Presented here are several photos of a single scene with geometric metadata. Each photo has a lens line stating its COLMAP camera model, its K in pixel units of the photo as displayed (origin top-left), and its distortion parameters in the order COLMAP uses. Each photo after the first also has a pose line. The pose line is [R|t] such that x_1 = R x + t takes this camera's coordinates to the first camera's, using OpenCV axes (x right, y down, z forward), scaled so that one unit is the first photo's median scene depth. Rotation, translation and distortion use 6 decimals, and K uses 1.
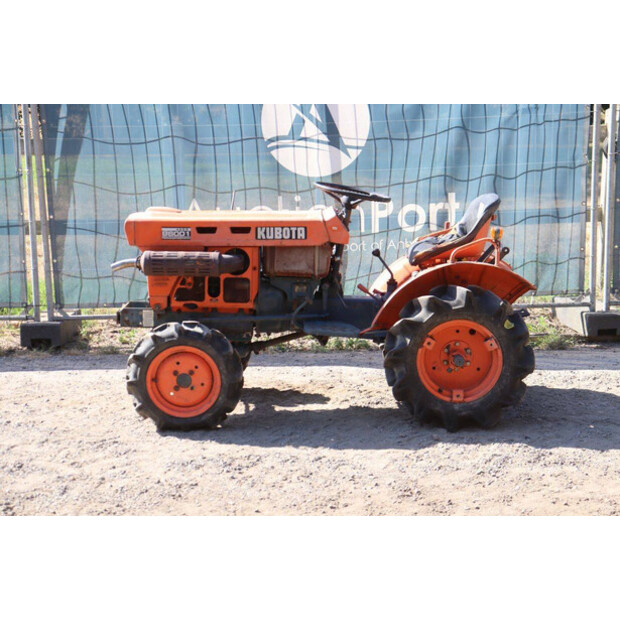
lens RADIAL K [[1215.0, 0, 310.0], [0, 1215.0, 310.0], [0, 0, 1]] dist [0.259830, 0.074052]
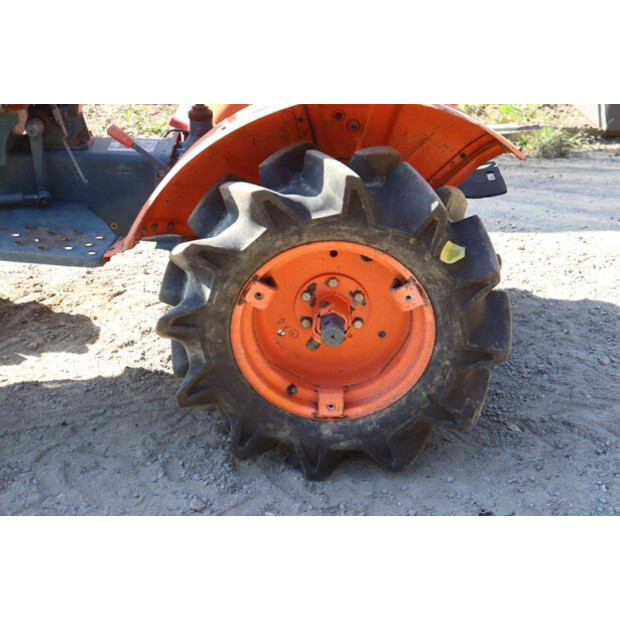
lens RADIAL K [[1060.2, 0, 310.0], [0, 1060.2, 310.0], [0, 0, 1]] dist [0.208205, 0.011615]
pose [[0.999974, -0.005025, -0.005095, 0.114805], [0.006317, 0.954311, 0.298747, -0.073742], [0.003361, -0.298772, 0.954319, 0.644936]]
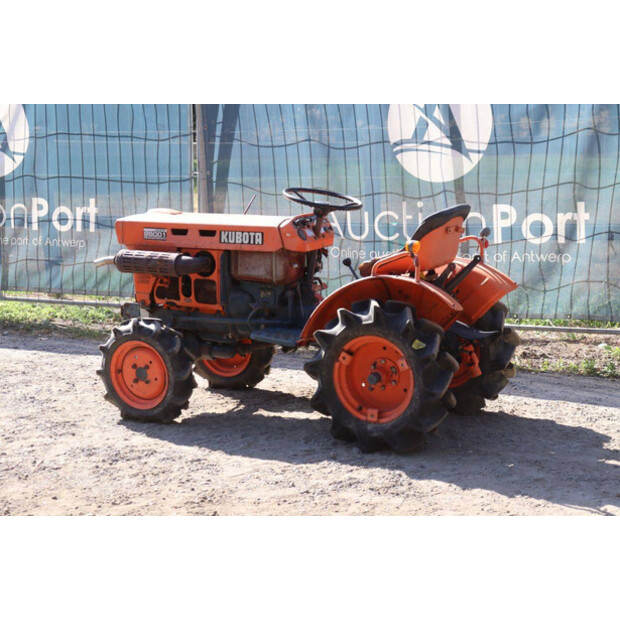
lens RADIAL K [[1267.5, 0, 318.4], [0, 1267.5, 311.9], [0, 0, 1]] dist [0.328950, 0.202338]
pose [[0.882257, 0.067132, -0.465957, 0.536005], [-0.068175, 0.997566, 0.014638, -0.021873], [0.465806, 0.018852, 0.884686, 0.099597]]
